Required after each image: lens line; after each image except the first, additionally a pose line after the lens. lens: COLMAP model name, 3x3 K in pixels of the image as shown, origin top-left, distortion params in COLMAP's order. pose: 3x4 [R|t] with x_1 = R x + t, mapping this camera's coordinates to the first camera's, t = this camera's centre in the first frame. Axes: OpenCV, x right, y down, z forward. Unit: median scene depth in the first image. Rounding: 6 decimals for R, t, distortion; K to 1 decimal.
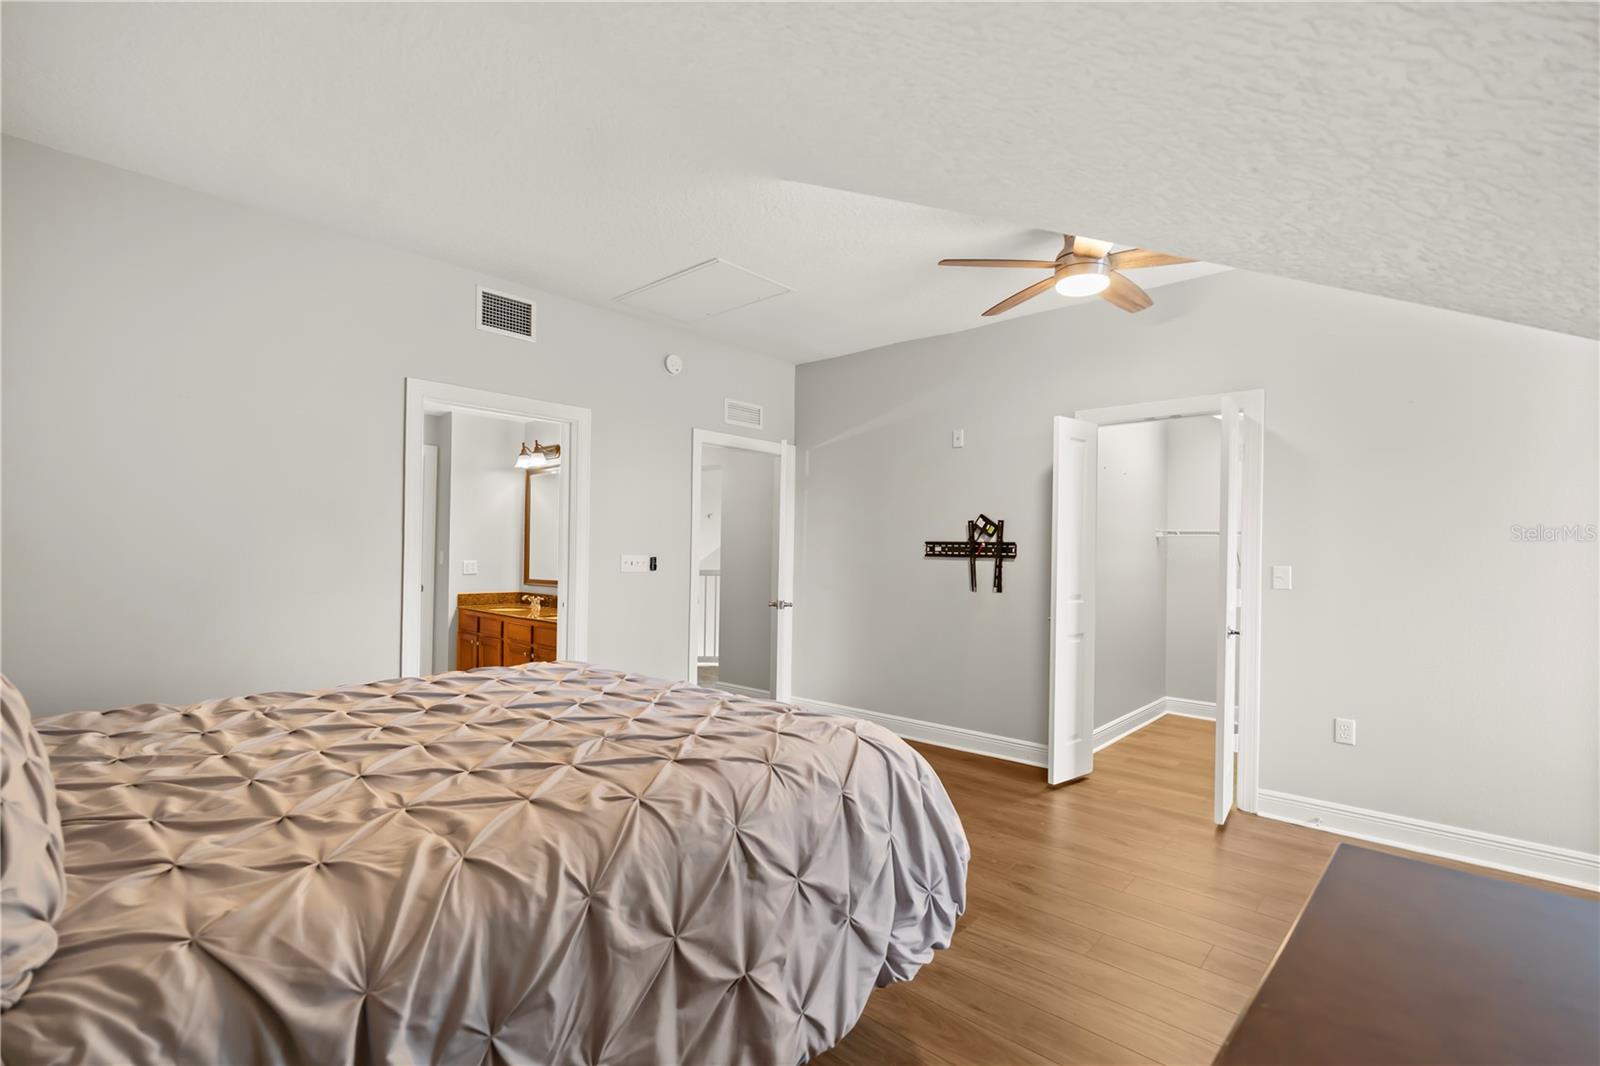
lens RADIAL K [[718.2, 0, 799.2], [0, 718.2, 542.4], [0, 0, 1]] dist [-0.001309, -0.000010]
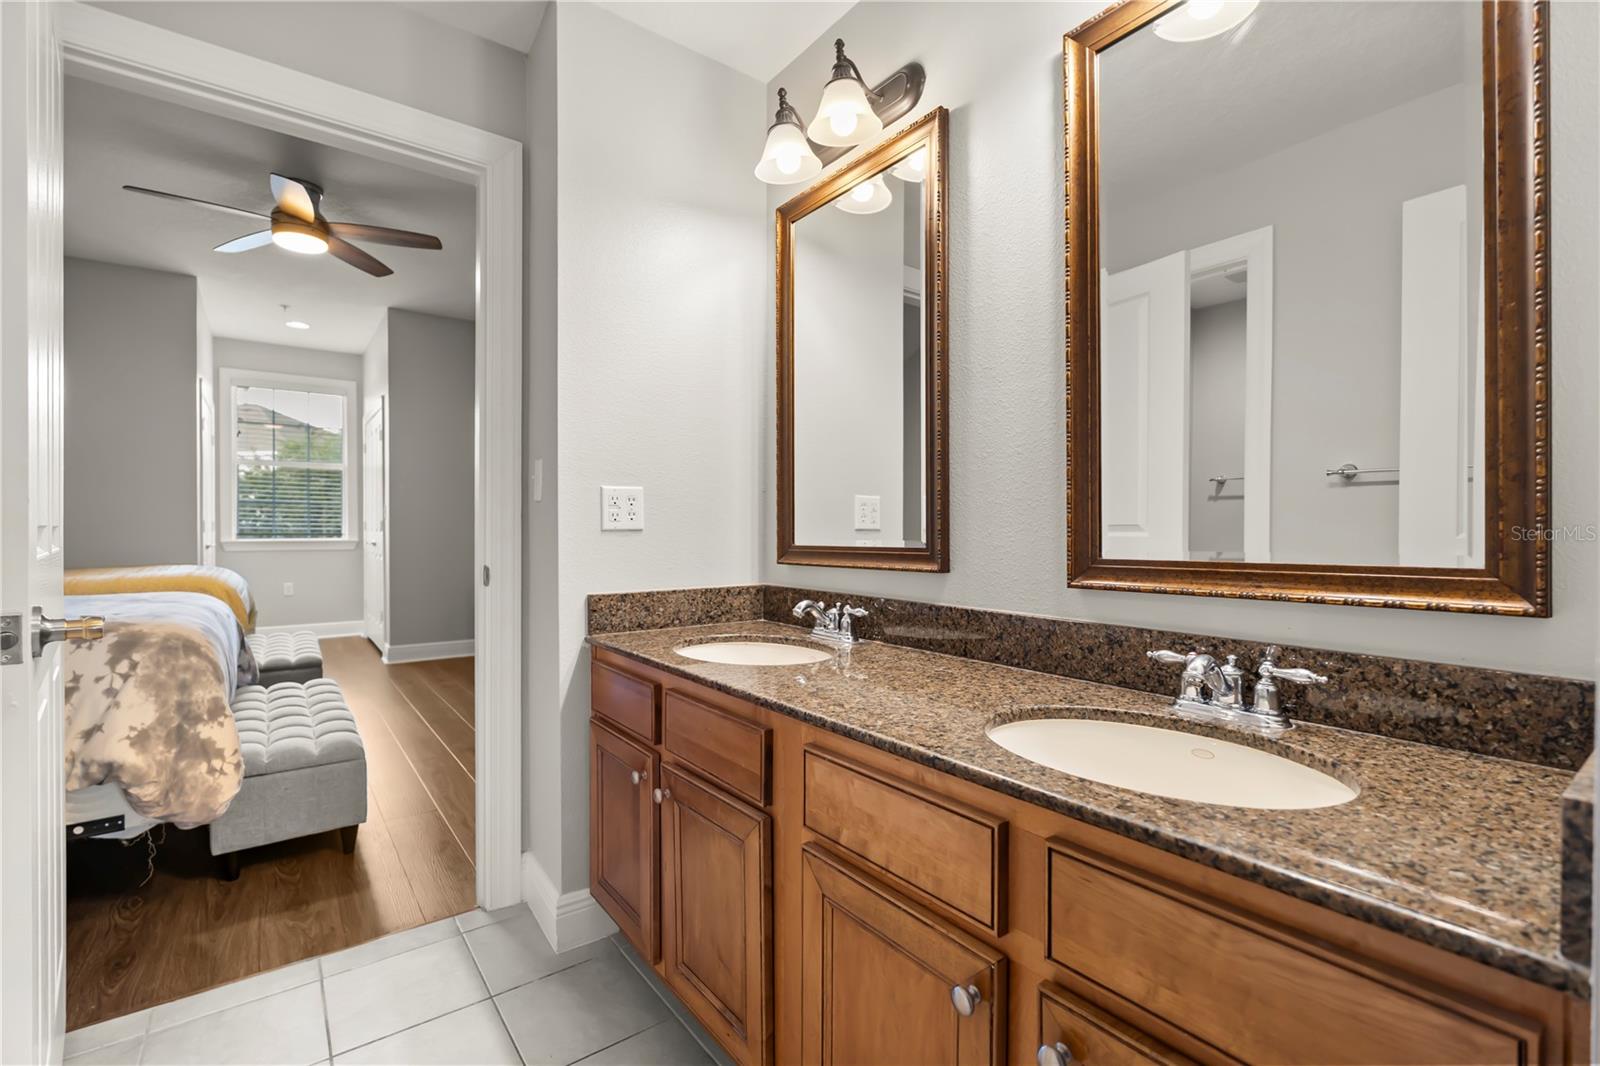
lens RADIAL K [[714.3, 0, 801.6], [0, 714.3, 527.1], [0, 0, 1]] dist [-0.001767, -0.000409]
pose [[0.983652, -0.018600, -0.179115, -0.328600], [0.019566, 0.999802, 0.003631, 0.043266], [0.179012, -0.007076, 0.983821, 0.712464]]
